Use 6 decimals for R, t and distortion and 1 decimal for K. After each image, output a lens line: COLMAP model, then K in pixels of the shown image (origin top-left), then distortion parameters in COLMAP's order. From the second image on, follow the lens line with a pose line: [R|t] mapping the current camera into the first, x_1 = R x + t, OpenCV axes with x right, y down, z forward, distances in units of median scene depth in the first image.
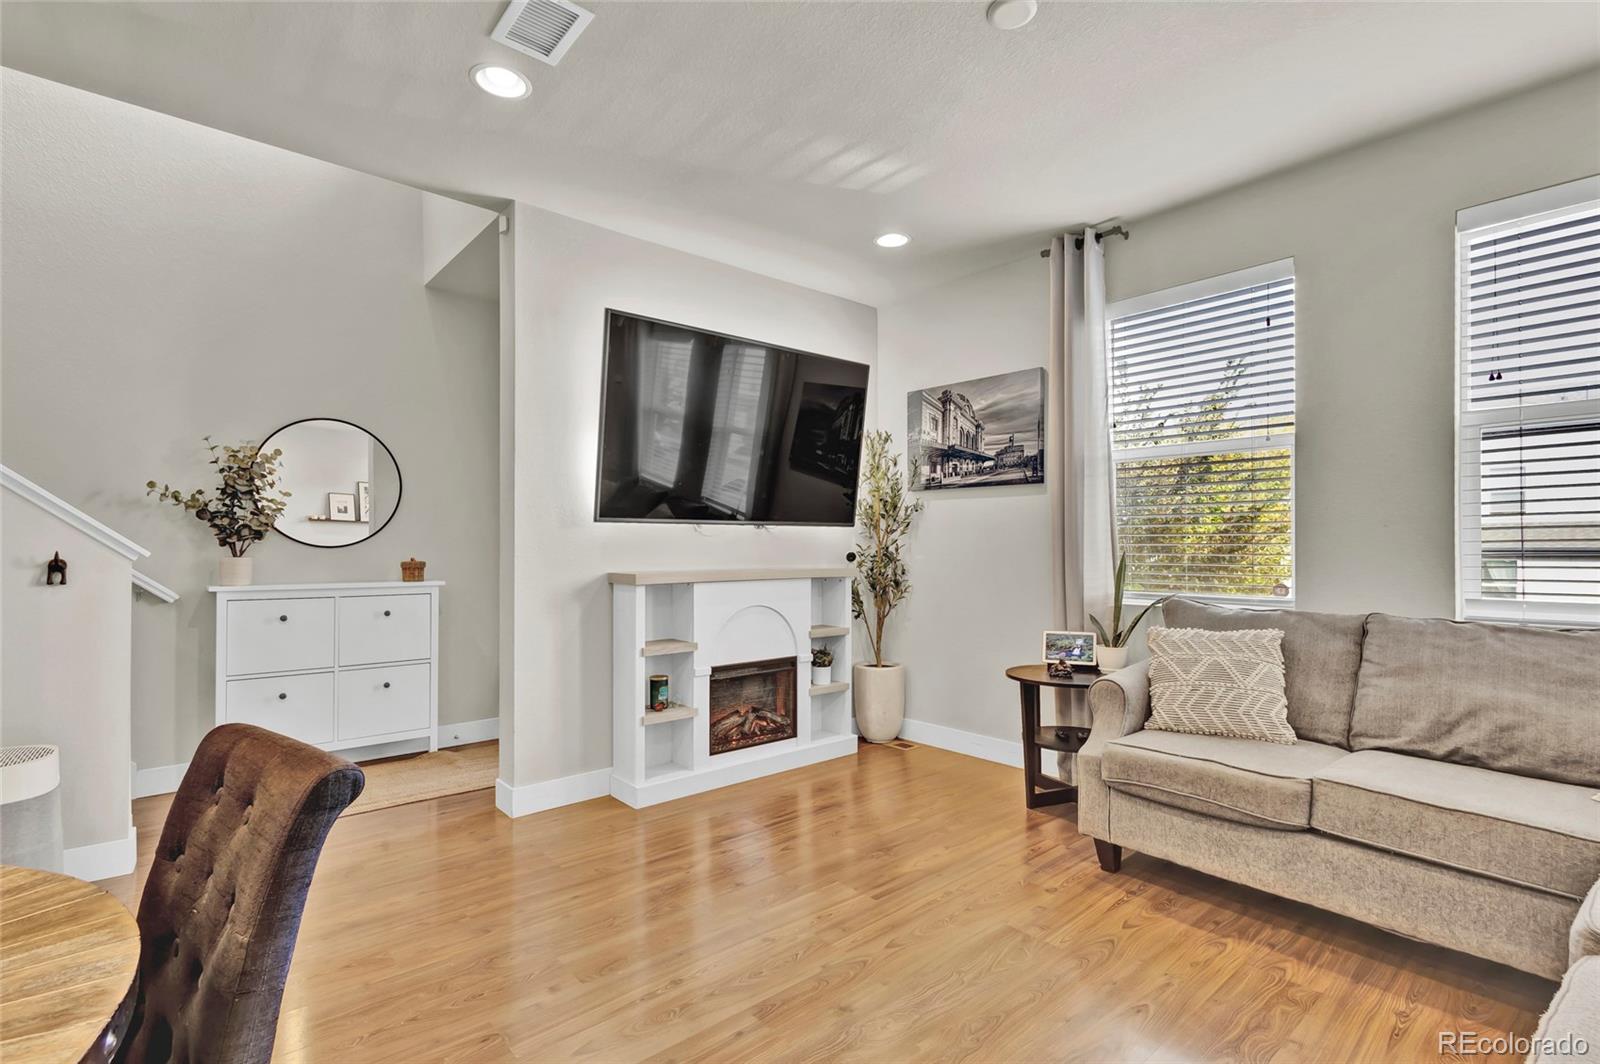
lens RADIAL K [[749.3, 0, 802.5], [0, 749.3, 548.1], [0, 0, 1]] dist [0.008756, 0.000086]
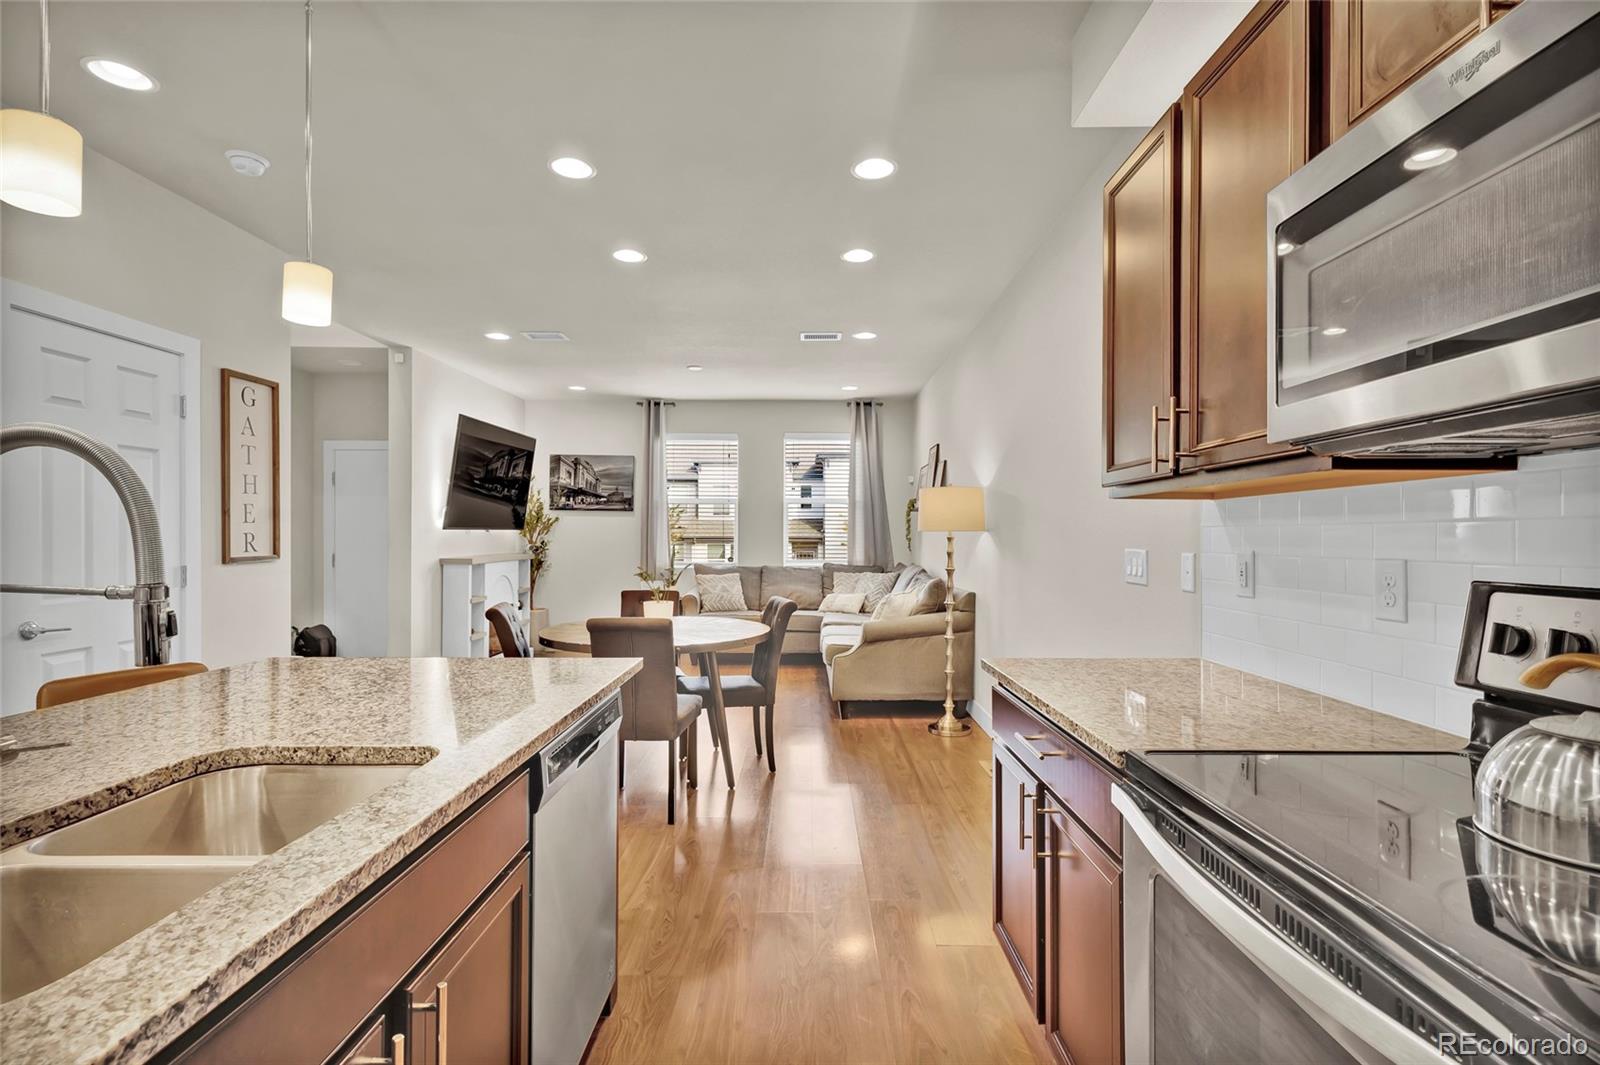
lens RADIAL K [[750.3, 0, 804.9], [0, 750.3, 540.6], [0, 0, 1]] dist [-0.000304, 0.000008]
pose [[0.658488, -0.002425, 0.752587, -0.984987], [-0.005095, 0.999958, 0.007680, -0.025920], [-0.752574, -0.008892, 0.658448, -0.767455]]
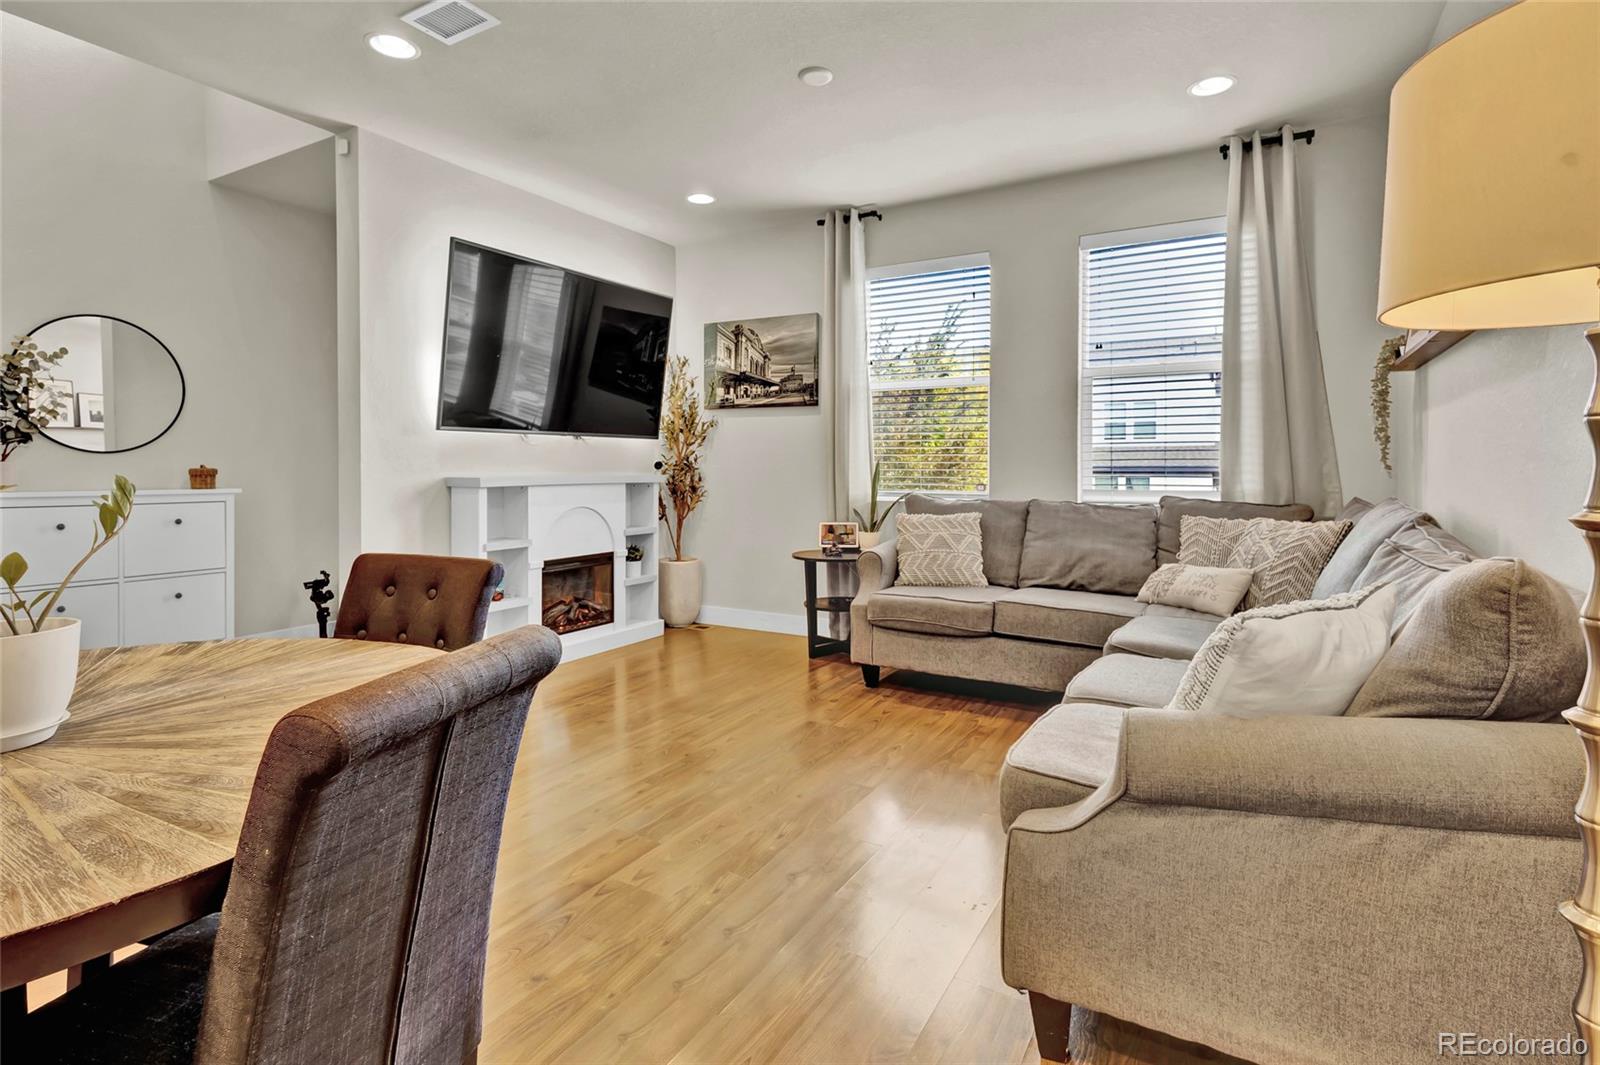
lens RADIAL K [[777.0, 0, 802.8], [0, 777.0, 483.6], [0, 0, 1]] dist [0.001127, 0.000112]
pose [[0.945744, -0.004352, 0.324885, -0.131167], [-0.002073, 0.999809, 0.019427, 0.018622], [-0.324907, -0.019046, 0.945554, -0.230963]]
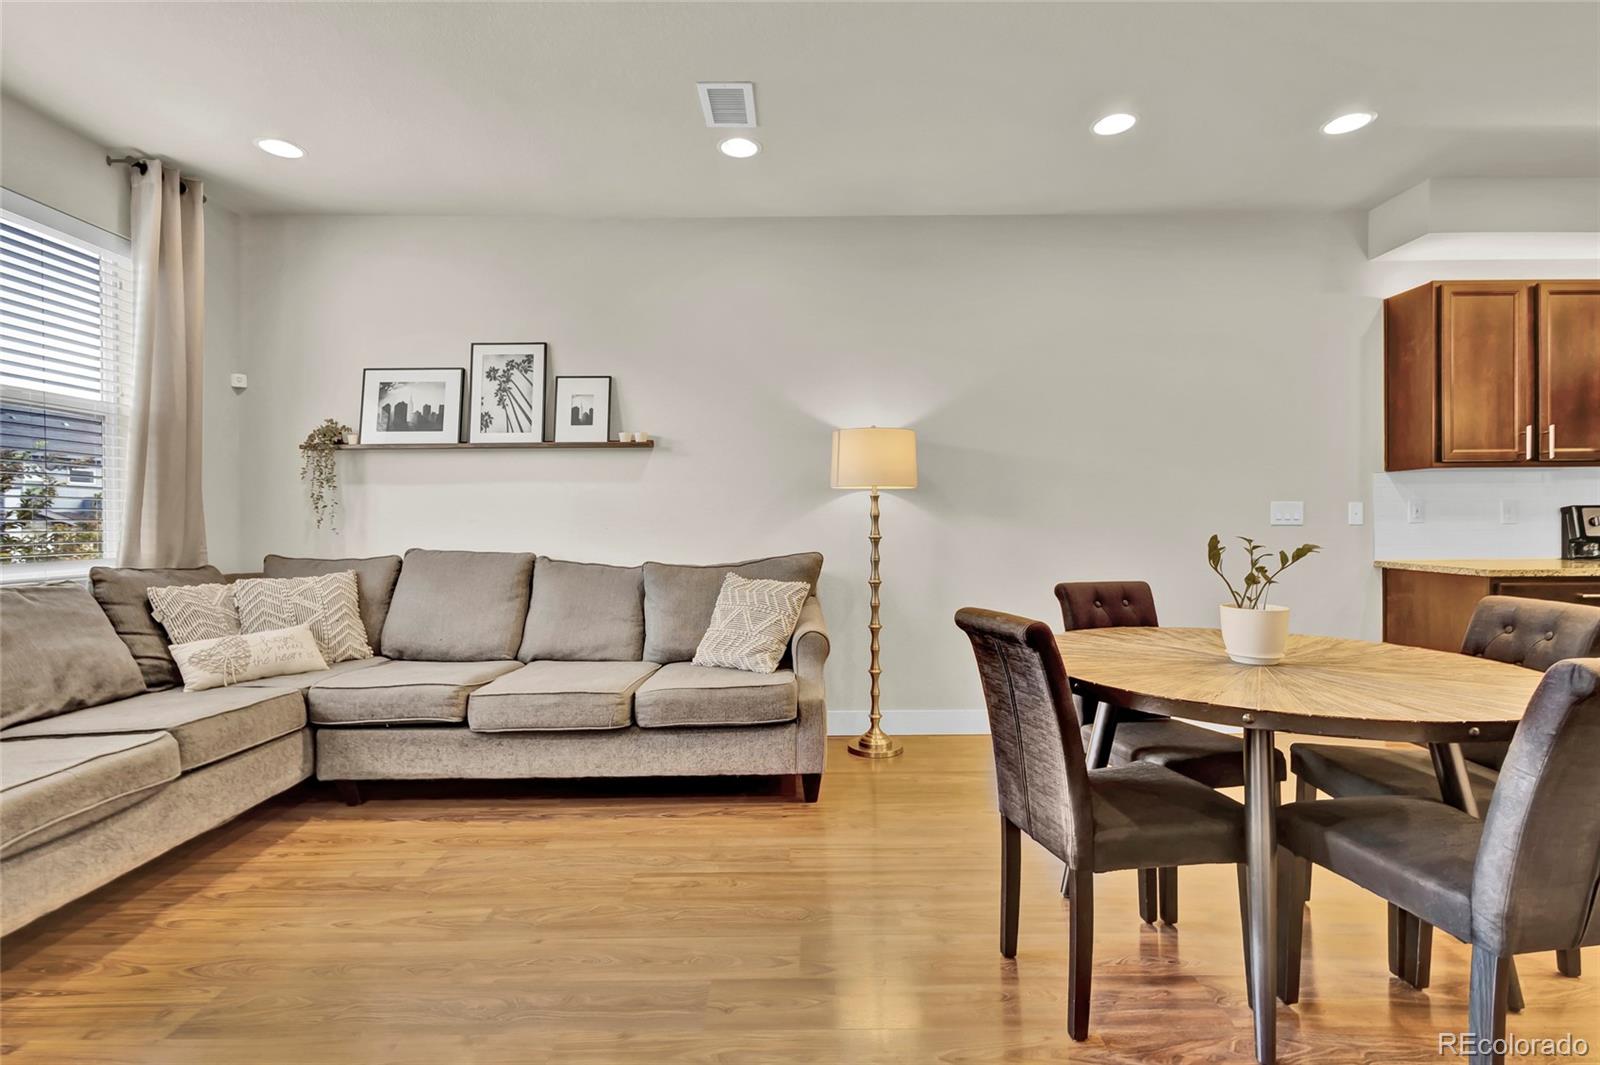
lens RADIAL K [[747.2, 0, 800.0], [0, 747.2, 532.5], [0, 0, 1]] dist [0.006356, -0.000511]
pose [[-0.755543, -0.006235, 0.655069, -0.410049], [0.006333, 0.999838, 0.016821, 0.009041], [-0.655068, 0.016858, -0.755382, 0.722841]]
